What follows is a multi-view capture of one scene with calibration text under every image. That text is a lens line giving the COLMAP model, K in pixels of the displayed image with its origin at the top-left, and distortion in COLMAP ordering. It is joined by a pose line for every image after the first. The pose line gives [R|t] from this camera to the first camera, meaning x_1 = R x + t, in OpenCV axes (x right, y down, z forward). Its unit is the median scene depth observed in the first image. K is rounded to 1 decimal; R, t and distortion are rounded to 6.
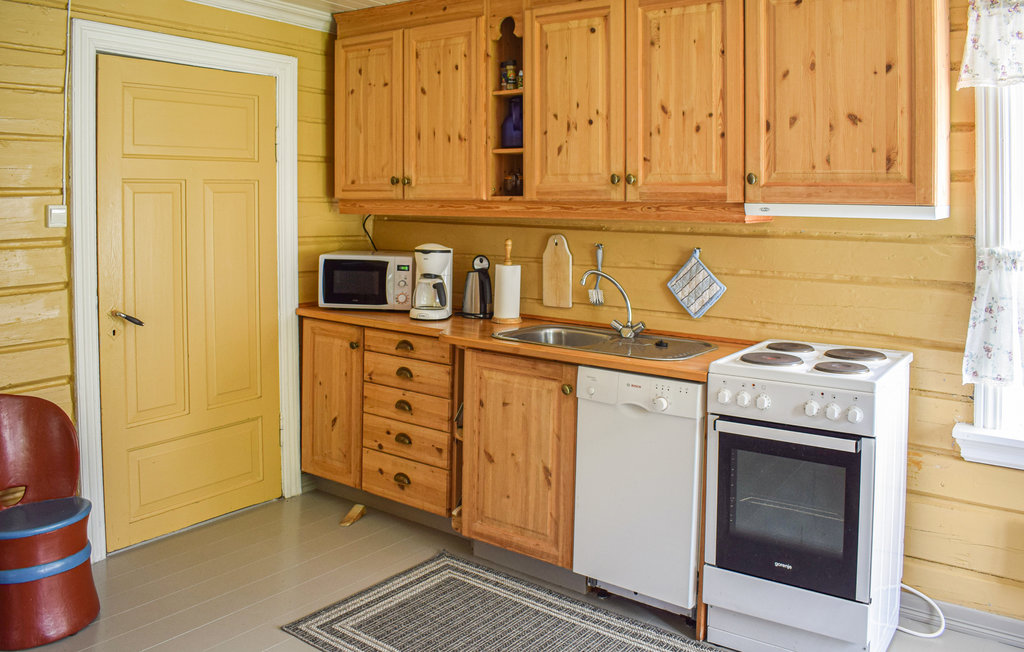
lens RADIAL K [[820.1, 0, 512.0], [0, 820.1, 326.0], [0, 0, 1]] dist [-0.095878, 0.016753]
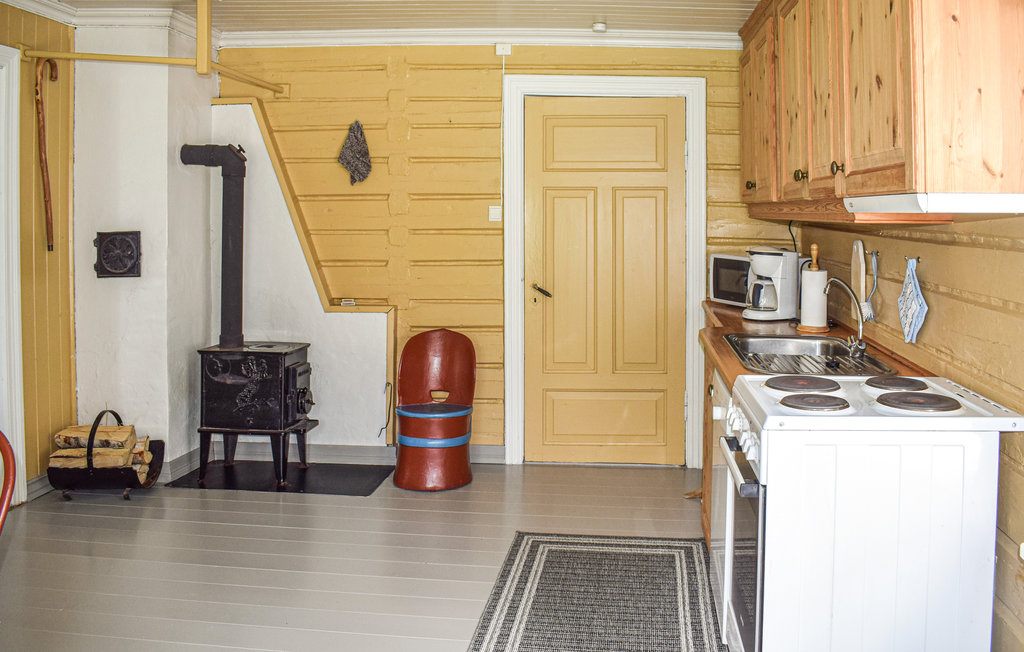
lens RADIAL K [[820.1, 0, 512.0], [0, 820.1, 326.0], [0, 0, 1]] dist [-0.095878, 0.016753]
pose [[0.504004, 0.113303, -0.856237, 0.630904], [-0.128417, 0.990170, 0.055436, -0.018169], [0.854101, 0.082016, 0.513600, 0.229366]]
